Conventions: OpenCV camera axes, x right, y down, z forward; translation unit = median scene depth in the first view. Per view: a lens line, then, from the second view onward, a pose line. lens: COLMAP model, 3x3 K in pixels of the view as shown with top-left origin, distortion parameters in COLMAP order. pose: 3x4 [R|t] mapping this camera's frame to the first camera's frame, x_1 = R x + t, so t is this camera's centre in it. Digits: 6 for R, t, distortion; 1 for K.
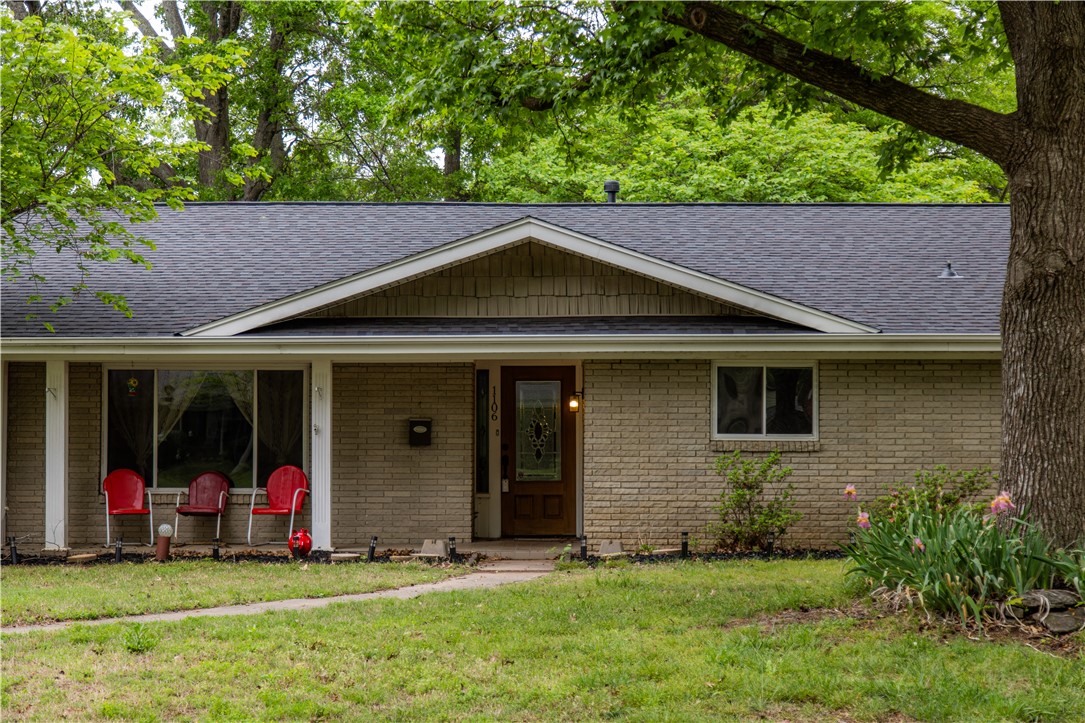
lens RADIAL K [[2360.7, 0, 547.1], [0, 2360.7, 356.5], [0, 0, 1]] dist [0.000891, 0.000000]
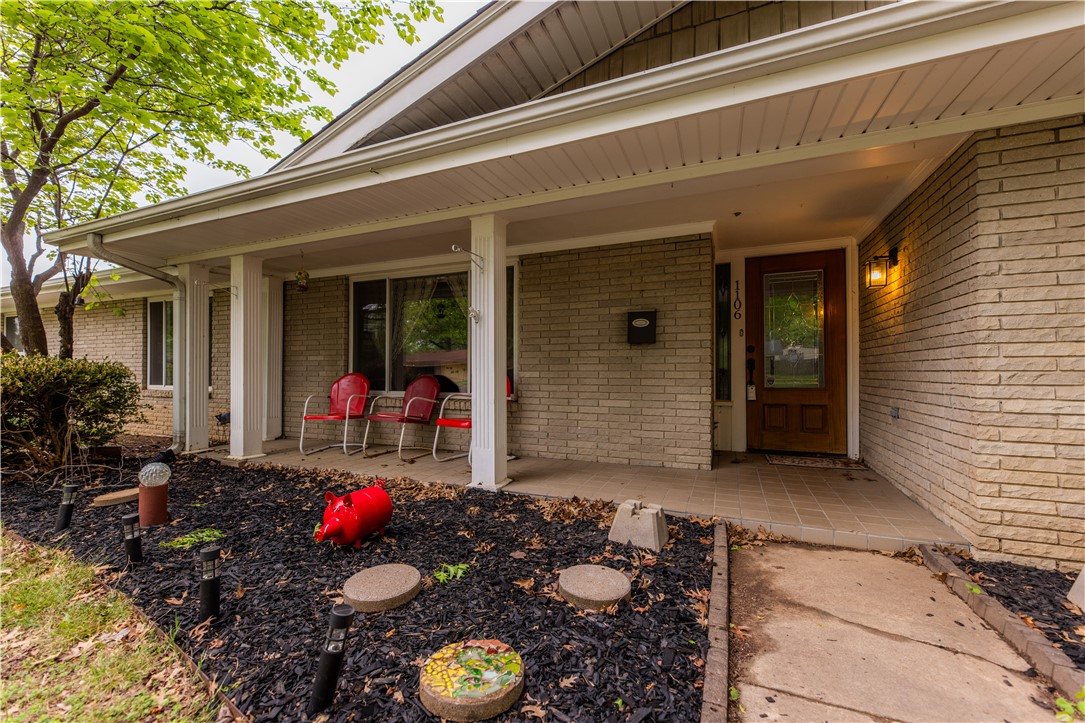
lens RADIAL K [[443.5, 0, 544.2], [0, 443.5, 366.3], [0, 0, 1]] dist [0.011985, 0.000030]
pose [[0.926882, -0.005291, -0.375316, -0.029411], [0.014131, 0.999684, 0.020806, 0.043723], [0.375087, -0.024588, 0.926663, 0.887652]]
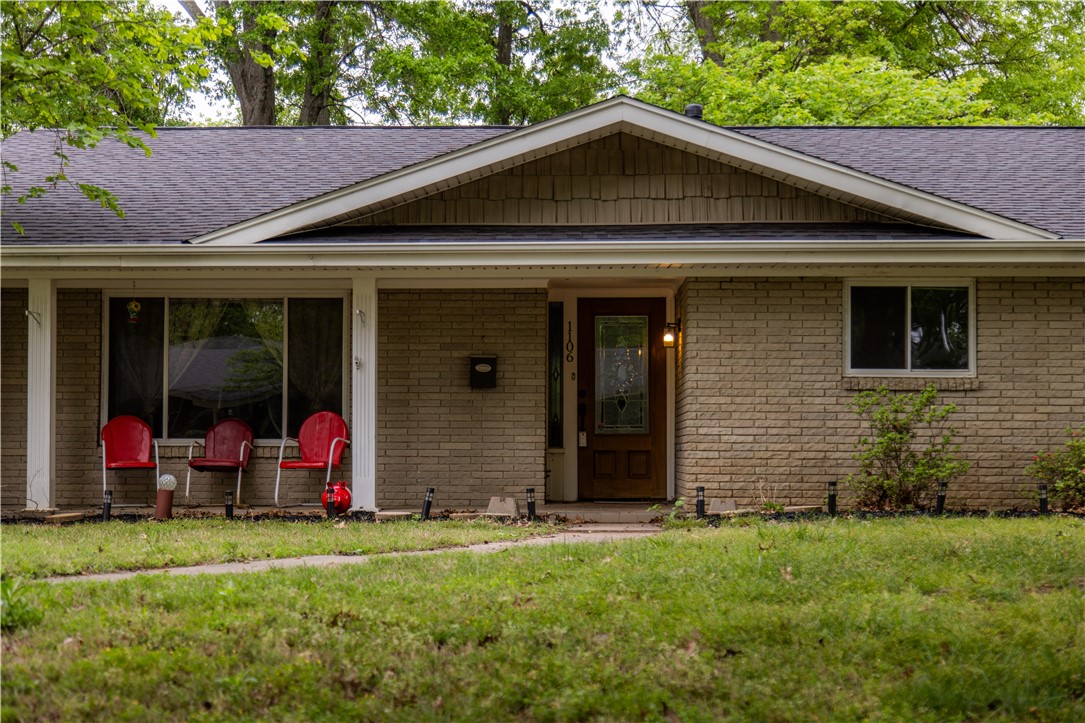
lens RADIAL K [[1999.8, 0, 535.3], [0, 1999.8, 369.1], [0, 0, 1]] dist [0.033681, 0.000000]
pose [[0.999906, 0.001092, -0.013657, -0.027078], [-0.001227, 0.999951, -0.009871, 0.039880], [0.013646, 0.009886, 0.999858, 0.310306]]
